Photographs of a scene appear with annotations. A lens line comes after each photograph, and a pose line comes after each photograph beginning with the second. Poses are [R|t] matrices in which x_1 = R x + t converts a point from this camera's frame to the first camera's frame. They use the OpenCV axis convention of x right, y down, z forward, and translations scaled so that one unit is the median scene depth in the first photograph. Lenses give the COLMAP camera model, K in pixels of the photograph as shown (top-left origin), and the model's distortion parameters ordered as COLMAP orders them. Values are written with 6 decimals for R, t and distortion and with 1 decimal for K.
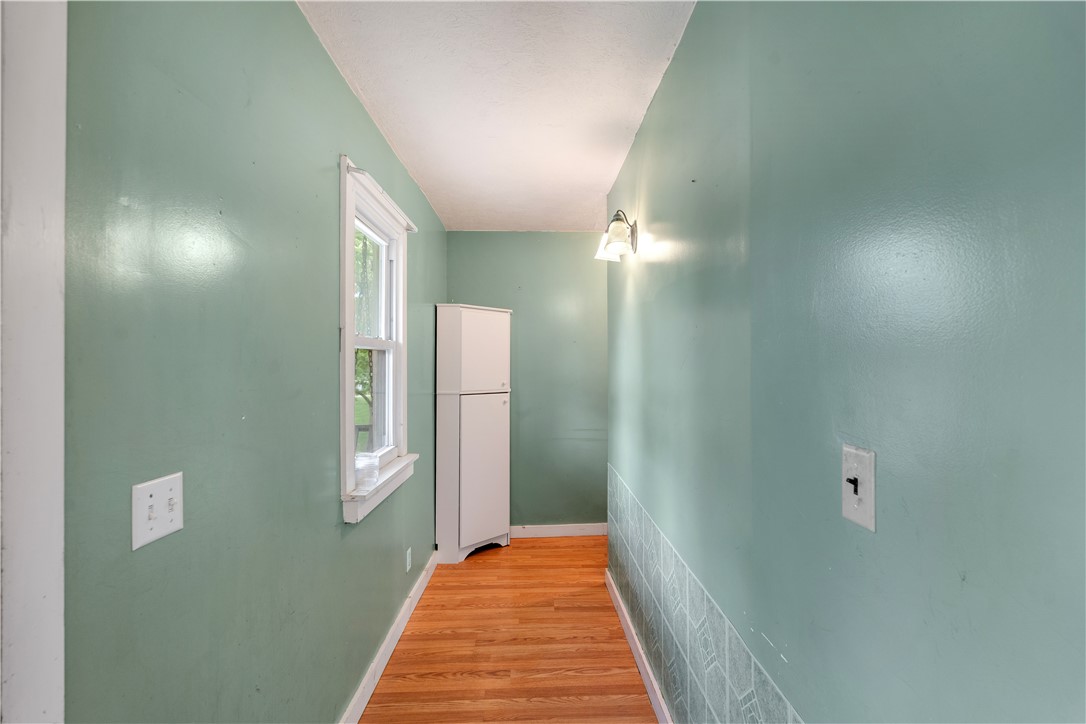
lens RADIAL K [[489.7, 0, 566.3], [0, 489.7, 360.8], [0, 0, 1]] dist [-0.011253, 0.000277]
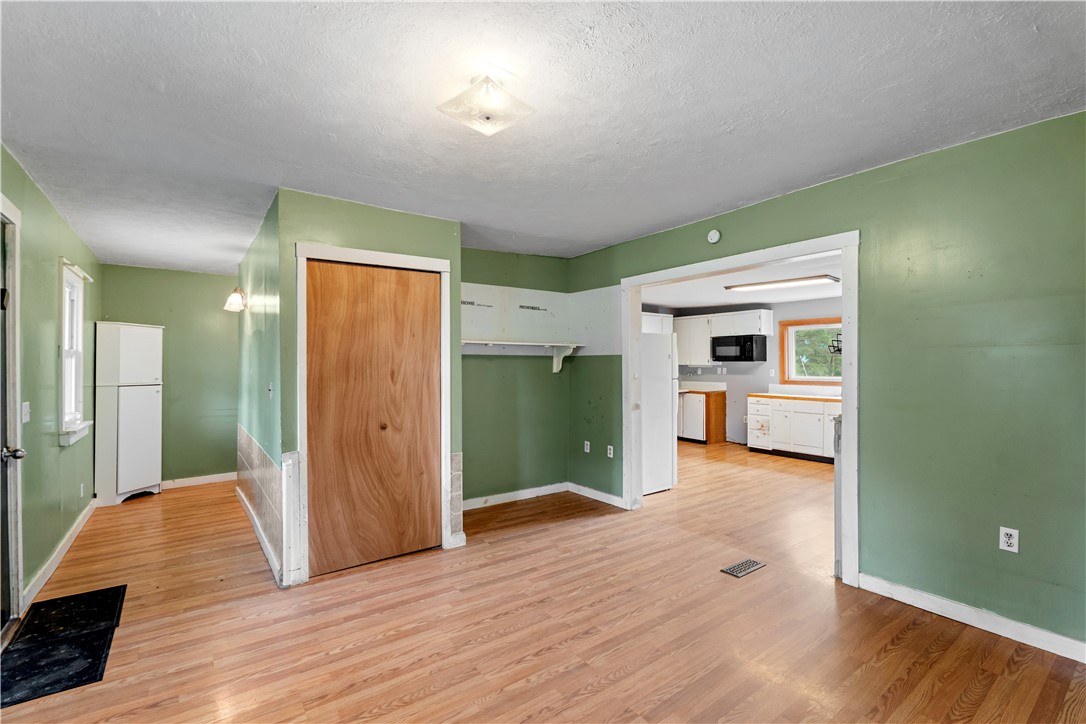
lens RADIAL K [[489.7, 0, 566.3], [0, 489.7, 360.8], [0, 0, 1]] dist [-0.011253, 0.000277]
pose [[0.825245, 0.005874, 0.564744, 0.061391], [-0.003829, 0.999981, -0.004804, -0.002607], [-0.564761, 0.001802, 0.825252, -0.905549]]
